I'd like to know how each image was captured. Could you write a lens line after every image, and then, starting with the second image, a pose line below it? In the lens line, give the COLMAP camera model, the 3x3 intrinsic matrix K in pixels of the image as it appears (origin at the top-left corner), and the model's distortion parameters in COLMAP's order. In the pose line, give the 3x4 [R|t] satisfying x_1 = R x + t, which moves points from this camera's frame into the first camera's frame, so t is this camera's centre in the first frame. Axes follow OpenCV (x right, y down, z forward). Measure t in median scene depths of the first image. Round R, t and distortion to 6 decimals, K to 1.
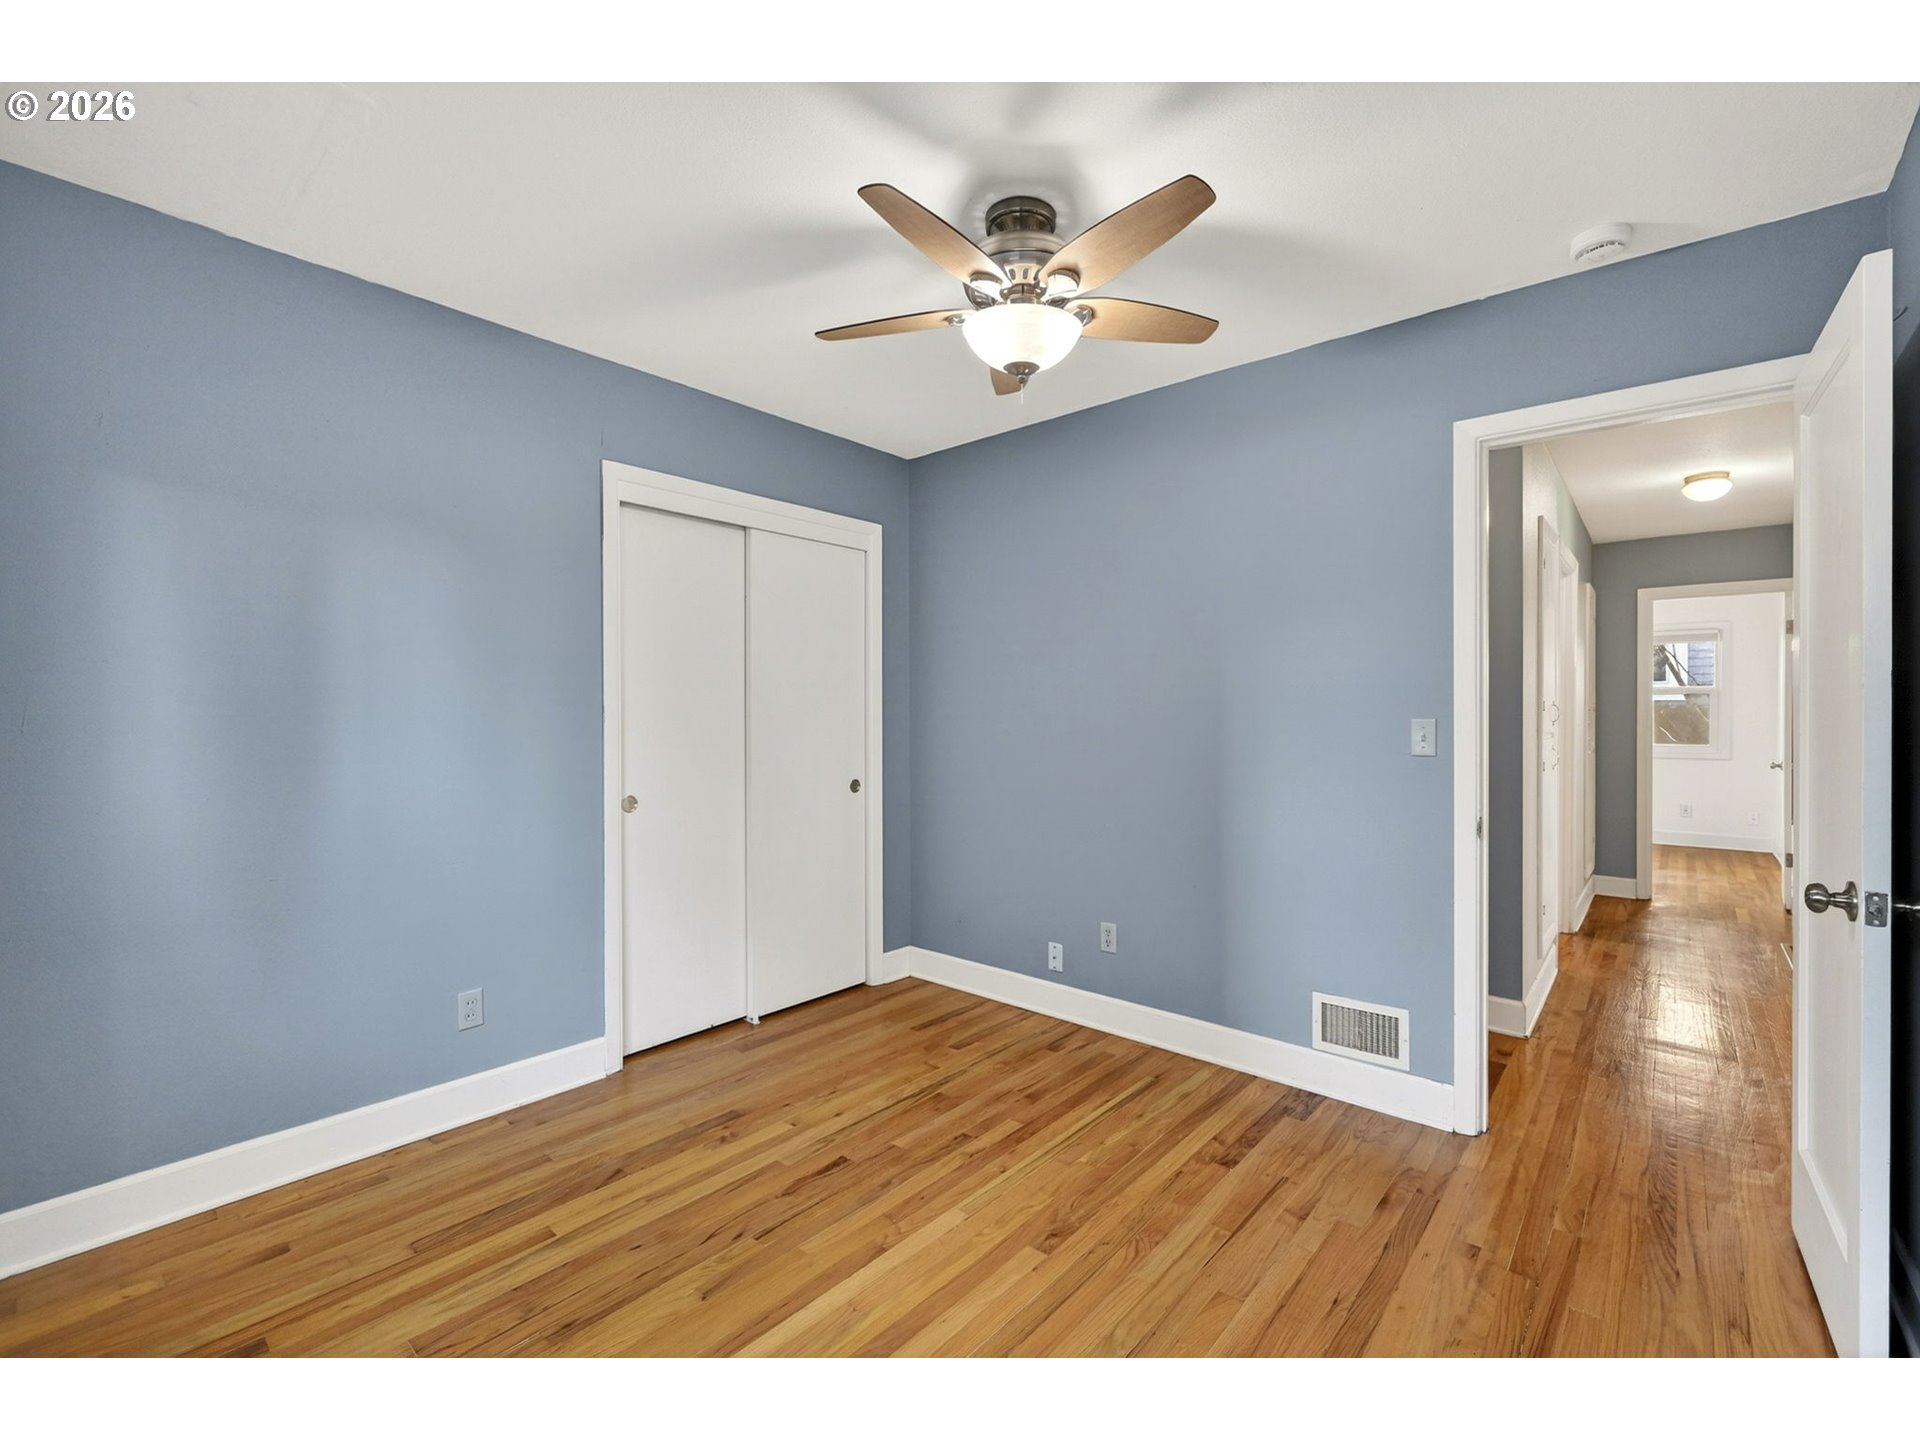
lens RADIAL K [[795.2, 0, 967.9], [0, 795.2, 721.9], [0, 0, 1]] dist [-0.001995, -0.000310]
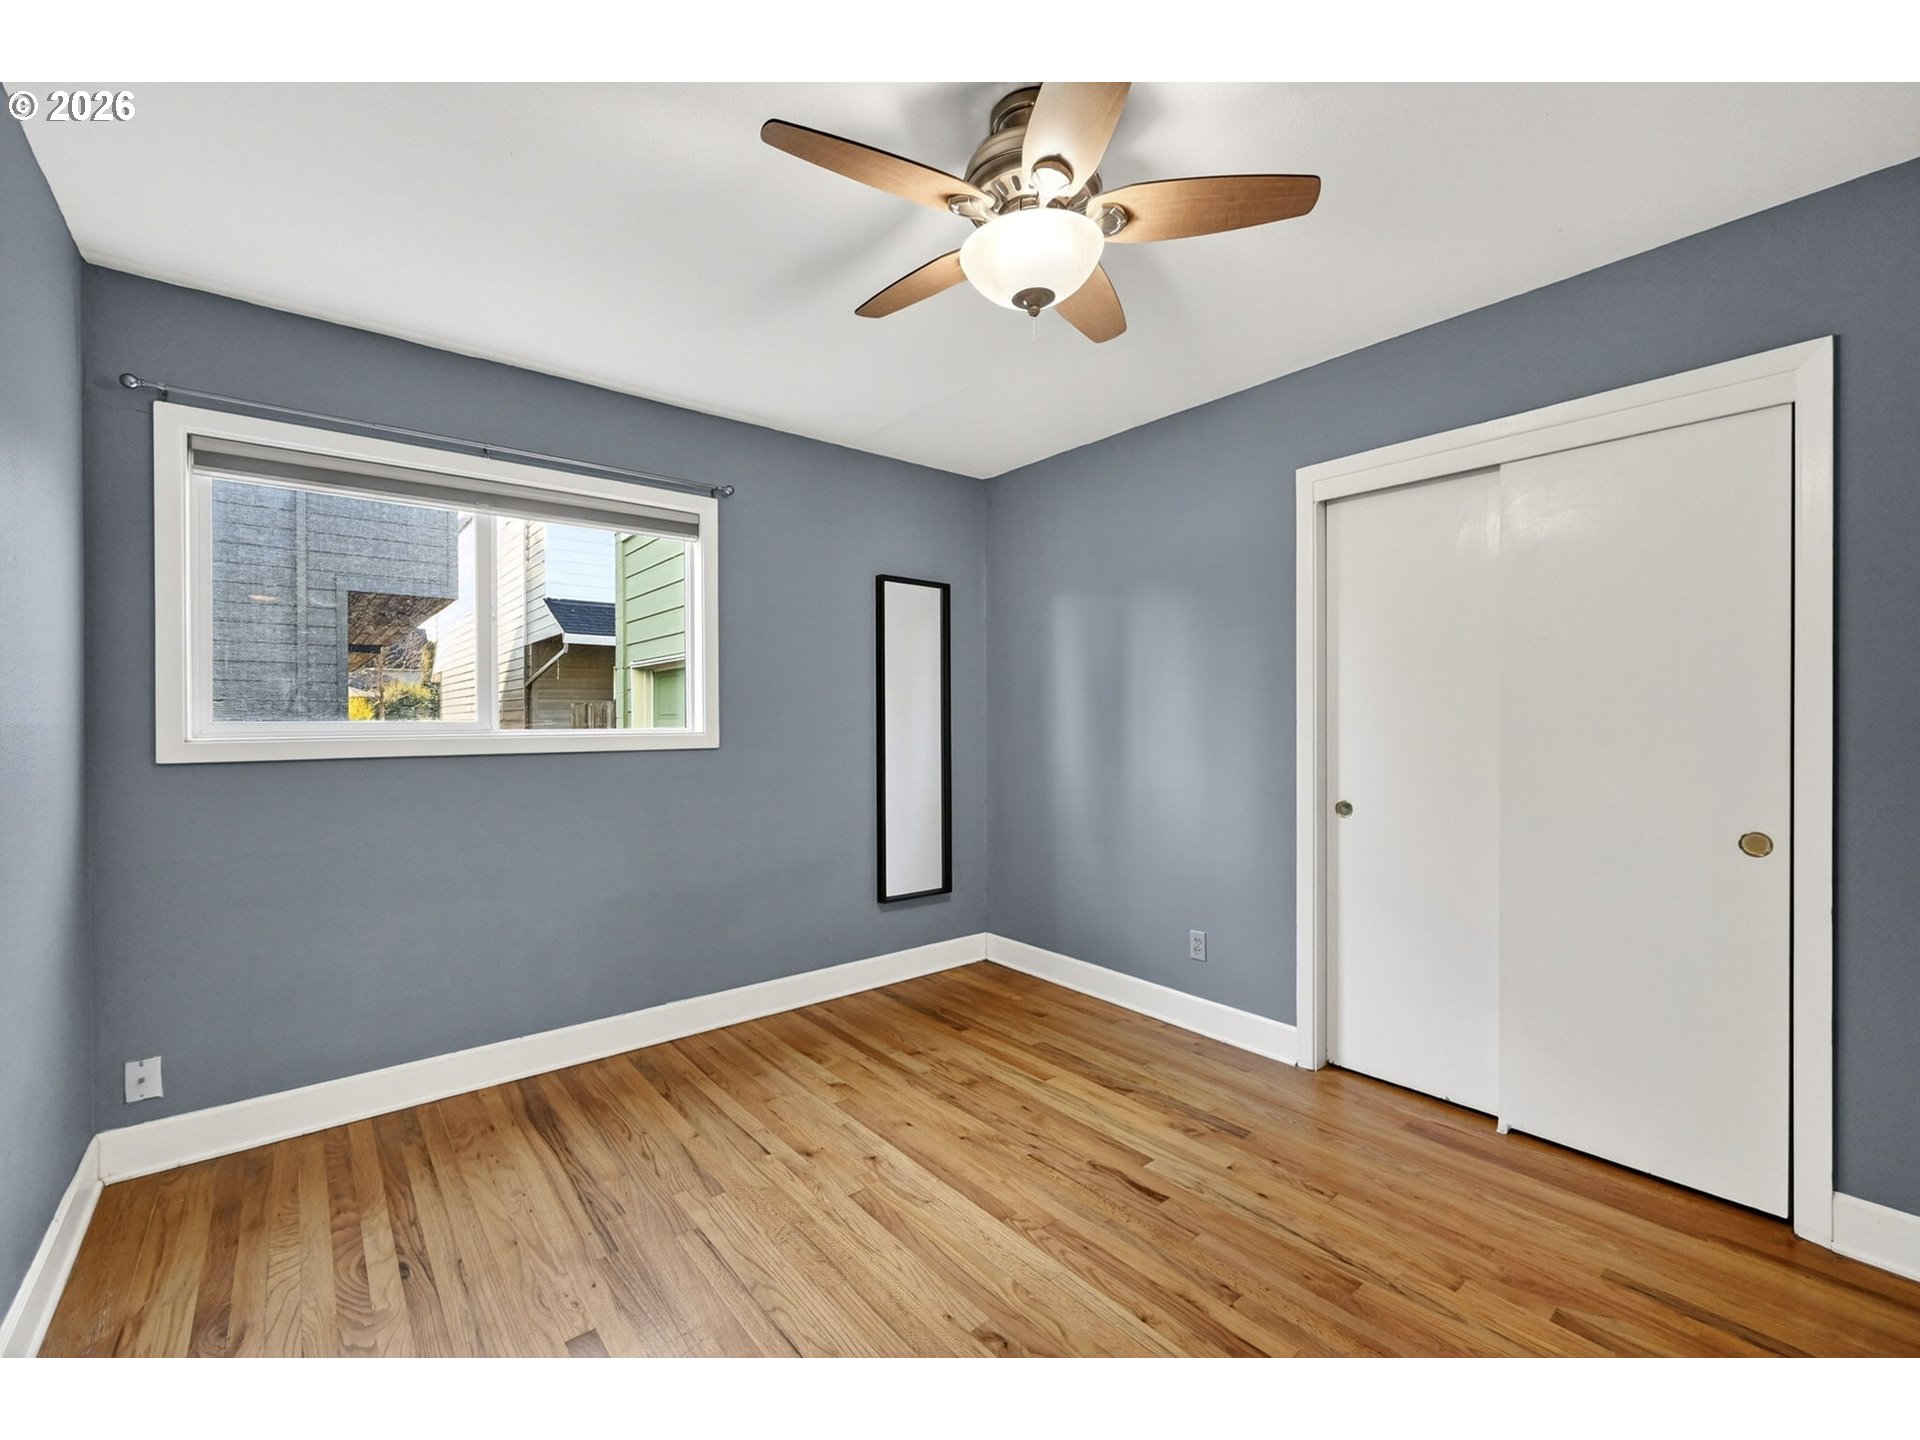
lens RADIAL K [[795.2, 0, 967.9], [0, 795.2, 721.9], [0, 0, 1]] dist [-0.001995, -0.000310]
pose [[-0.131979, 0.008064, -0.991220, 0.696348], [-0.001817, 0.999963, 0.008377, -0.010810], [0.991251, 0.002907, -0.131959, 0.794589]]
